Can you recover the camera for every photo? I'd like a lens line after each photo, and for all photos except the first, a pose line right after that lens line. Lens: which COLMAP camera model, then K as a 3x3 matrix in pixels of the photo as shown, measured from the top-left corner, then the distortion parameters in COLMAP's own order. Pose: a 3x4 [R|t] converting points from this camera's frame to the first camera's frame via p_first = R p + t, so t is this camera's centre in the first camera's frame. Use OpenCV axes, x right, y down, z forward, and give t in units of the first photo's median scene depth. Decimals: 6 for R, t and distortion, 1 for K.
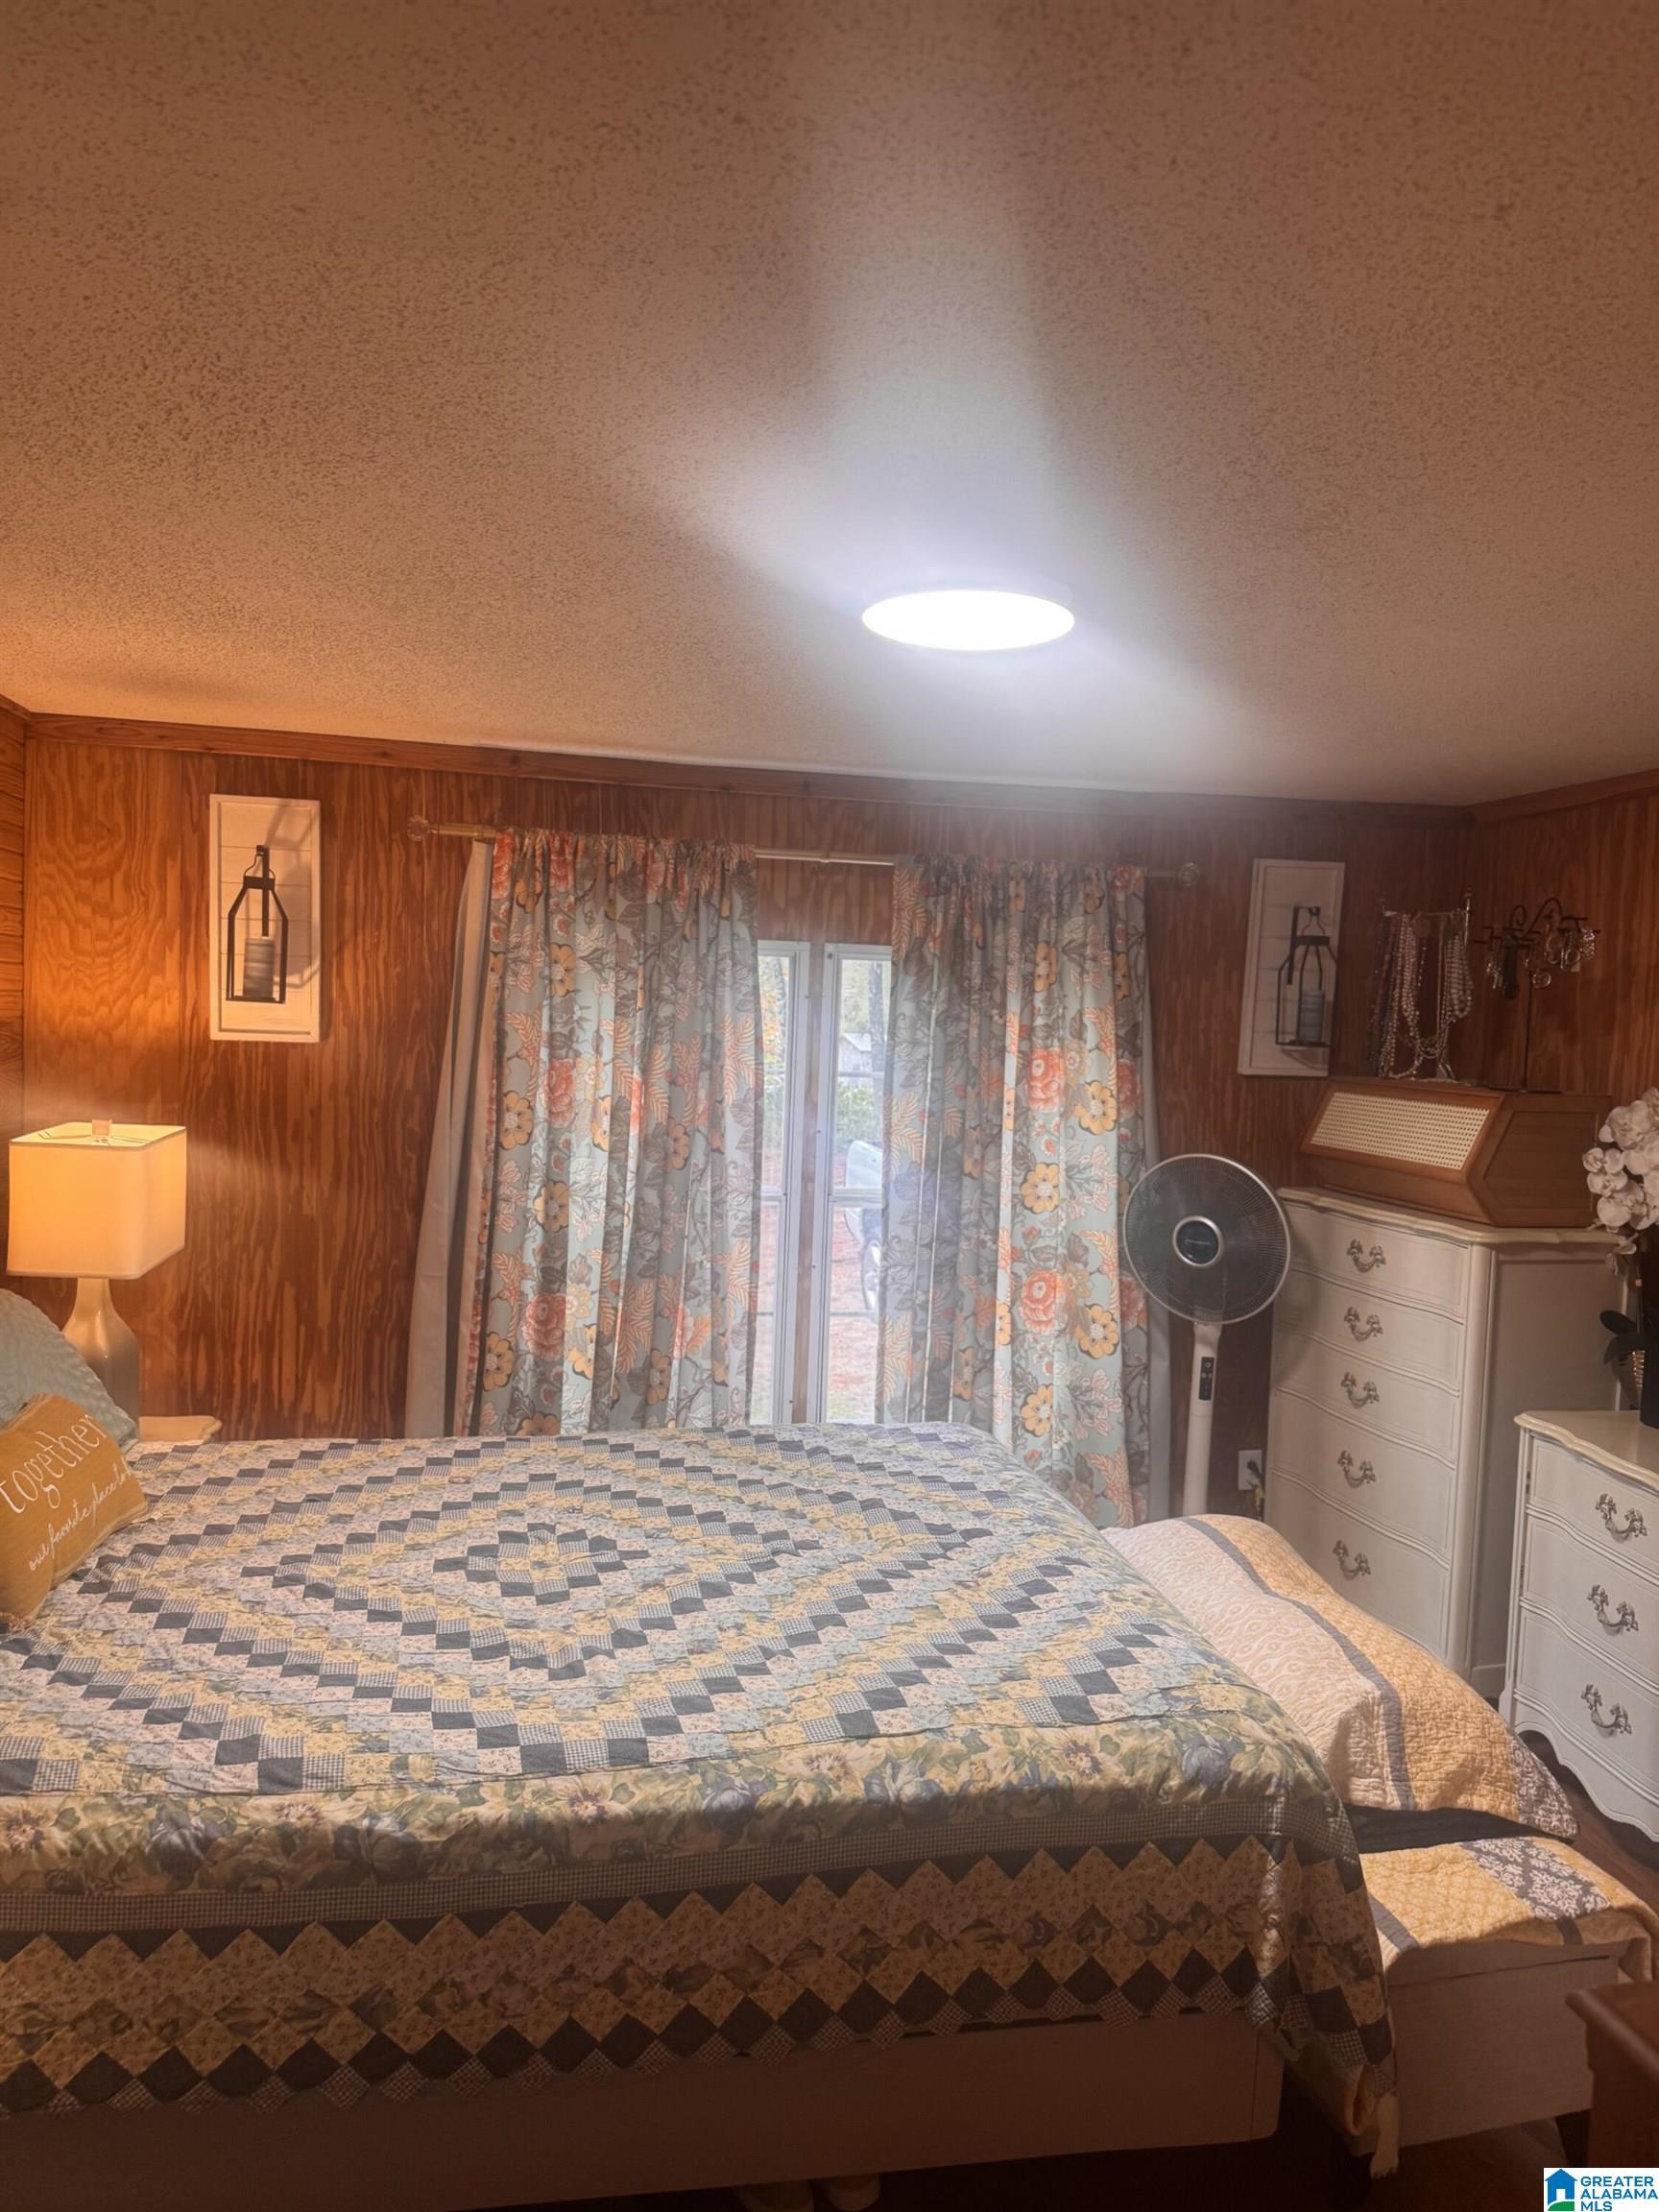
lens RADIAL K [[1525.8, 0, 829.5], [0, 1525.8, 1106.0], [0, 0, 1]] dist [0.108144, -0.236593]
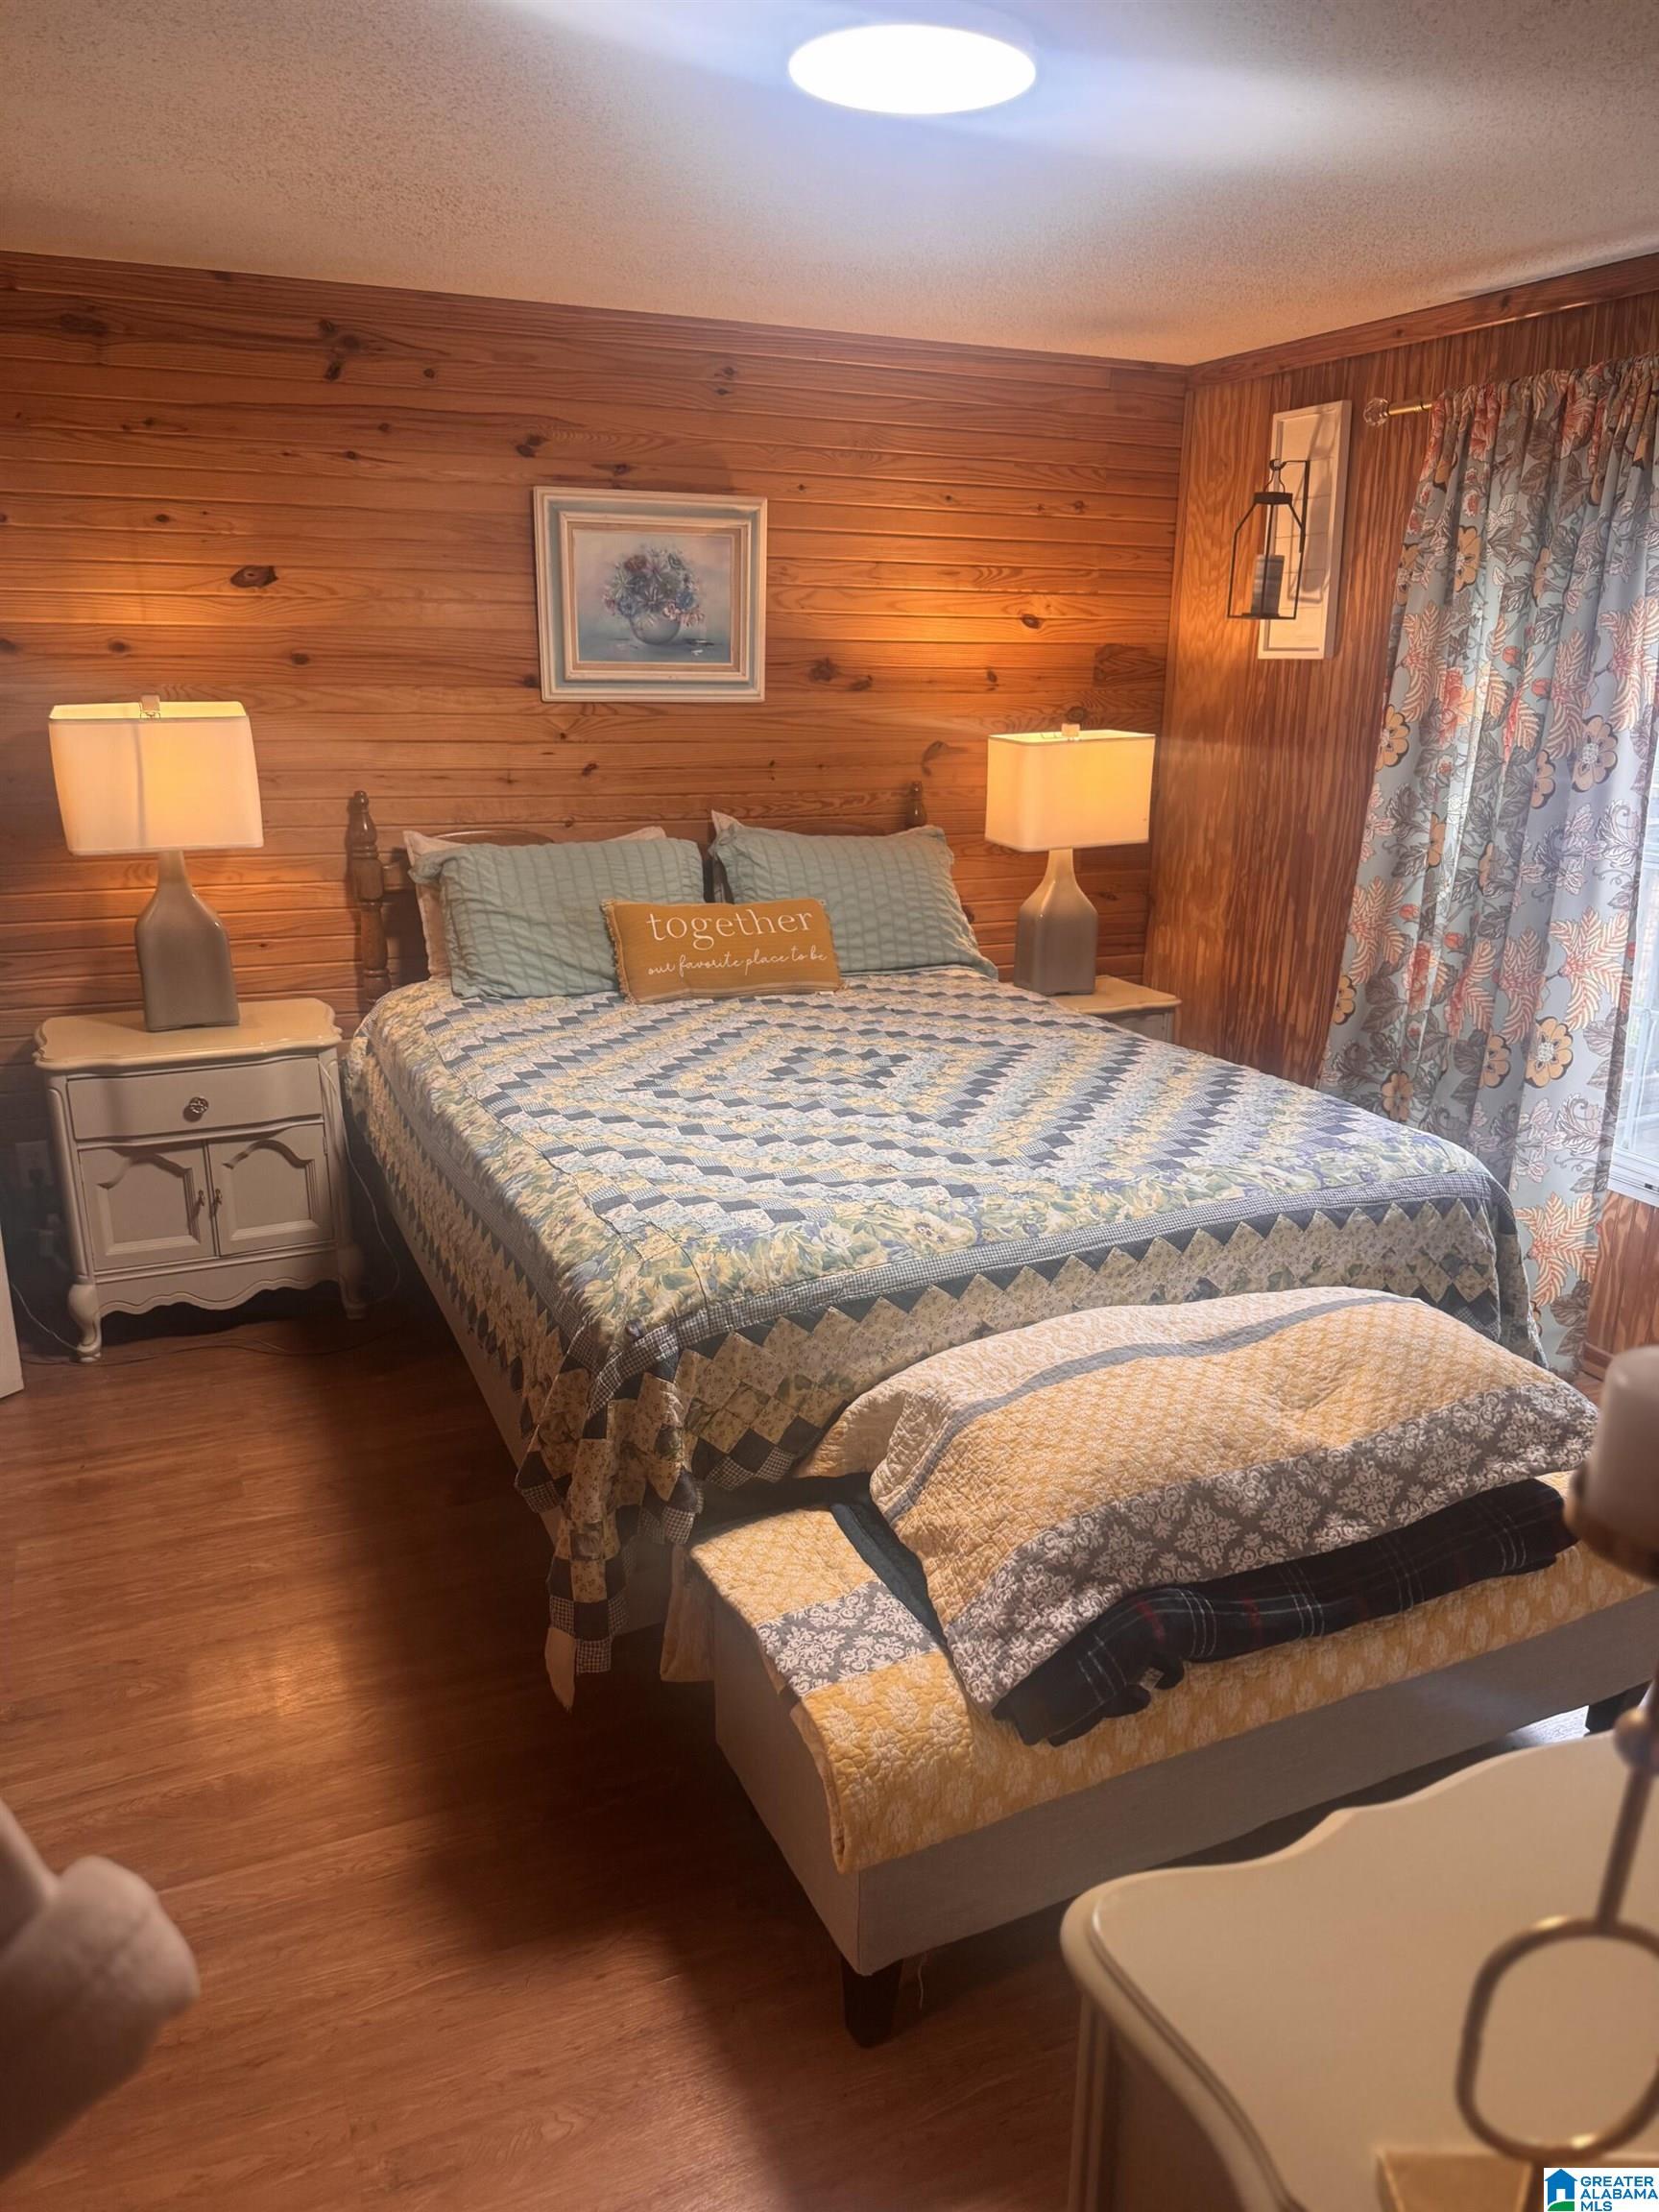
lens RADIAL K [[1637.7, 0, 827.8], [0, 1637.7, 1018.0], [0, 0, 1]] dist [0.118334, -0.116326]
pose [[0.218014, 0.178849, -0.959418, 0.852091], [-0.062388, 0.983608, 0.169181, 0.032939], [0.973949, 0.022973, 0.225599, 0.577410]]
